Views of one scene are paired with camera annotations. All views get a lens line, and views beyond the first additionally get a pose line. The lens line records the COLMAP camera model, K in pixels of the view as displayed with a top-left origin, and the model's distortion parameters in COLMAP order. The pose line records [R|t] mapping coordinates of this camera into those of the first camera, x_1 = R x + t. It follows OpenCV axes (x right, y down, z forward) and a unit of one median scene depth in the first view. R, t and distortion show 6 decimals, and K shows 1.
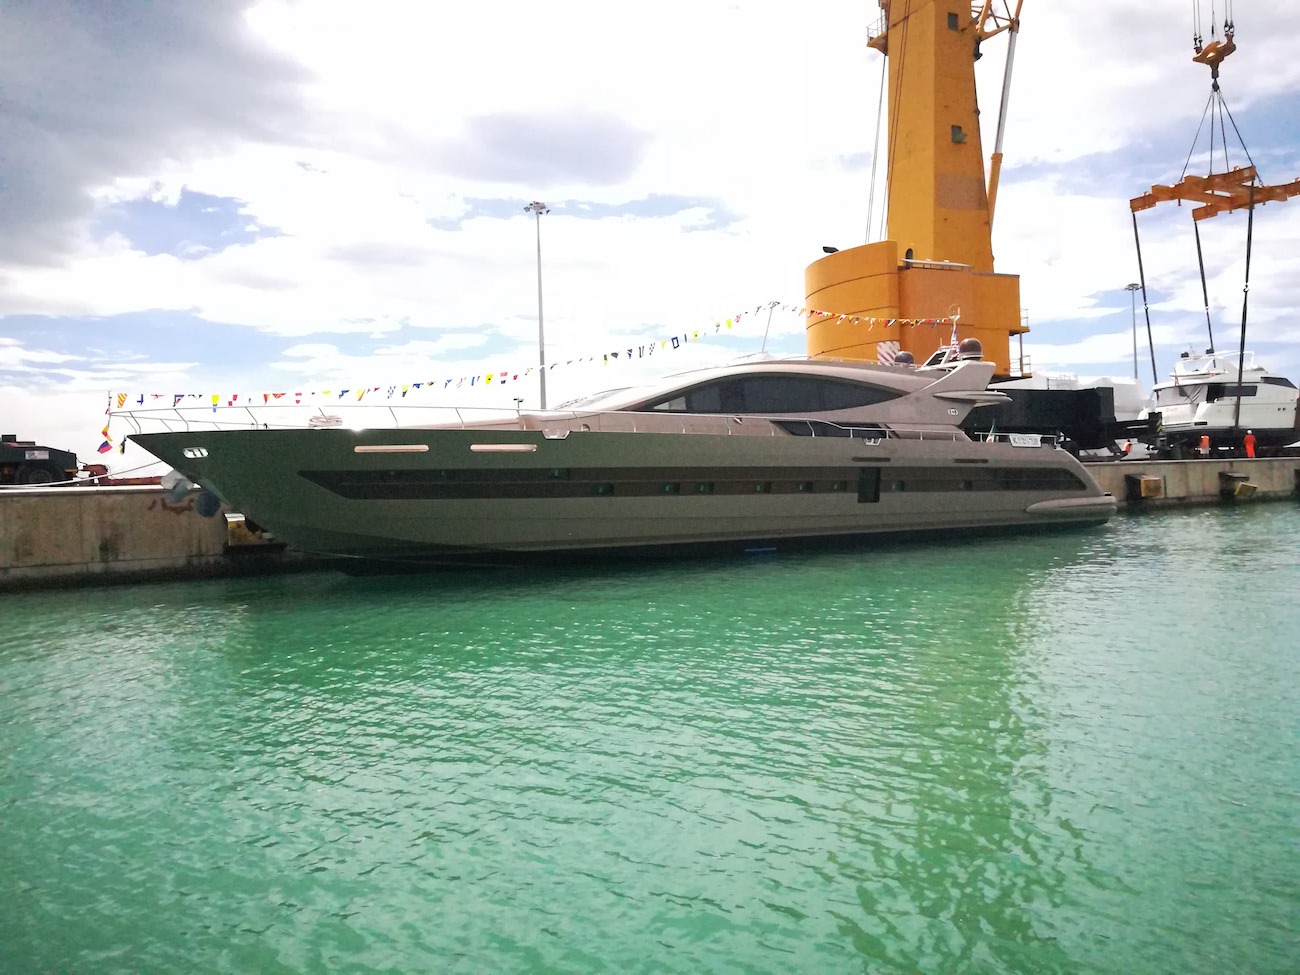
lens RADIAL K [[1002.7, 0, 650.0], [0, 1002.7, 487.5], [0, 0, 1]] dist [0.013563, 0.002749]
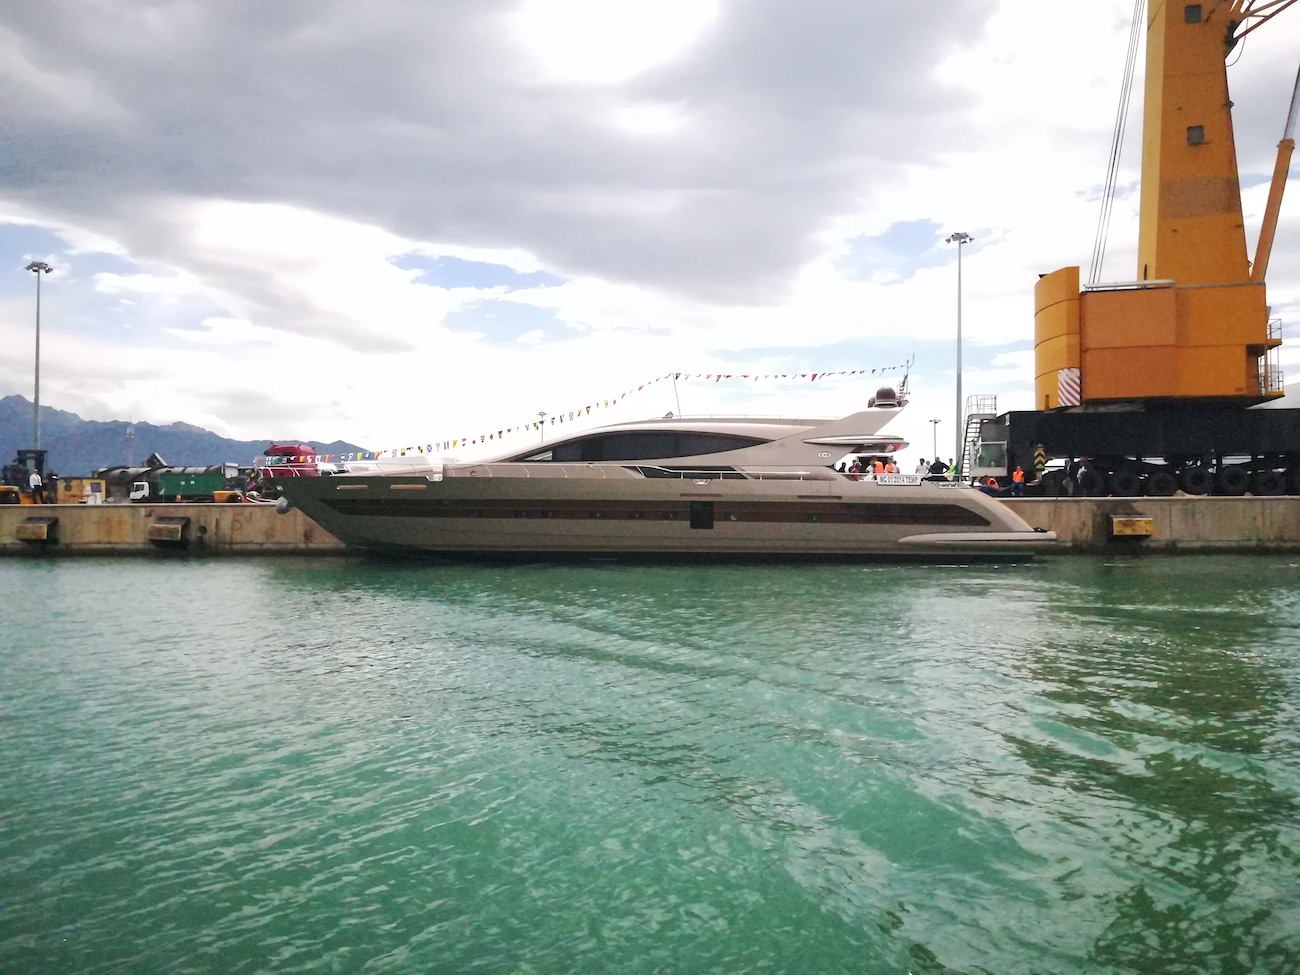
lens RADIAL K [[980.5, 0, 650.0], [0, 980.5, 487.5], [0, 0, 1]] dist [0.001431, 0.001981]
pose [[0.780944, 0.015894, -0.624399, 0.950091], [-0.019527, 0.999809, 0.001026, -0.037934], [0.624296, 0.011391, 0.781105, -0.023364]]
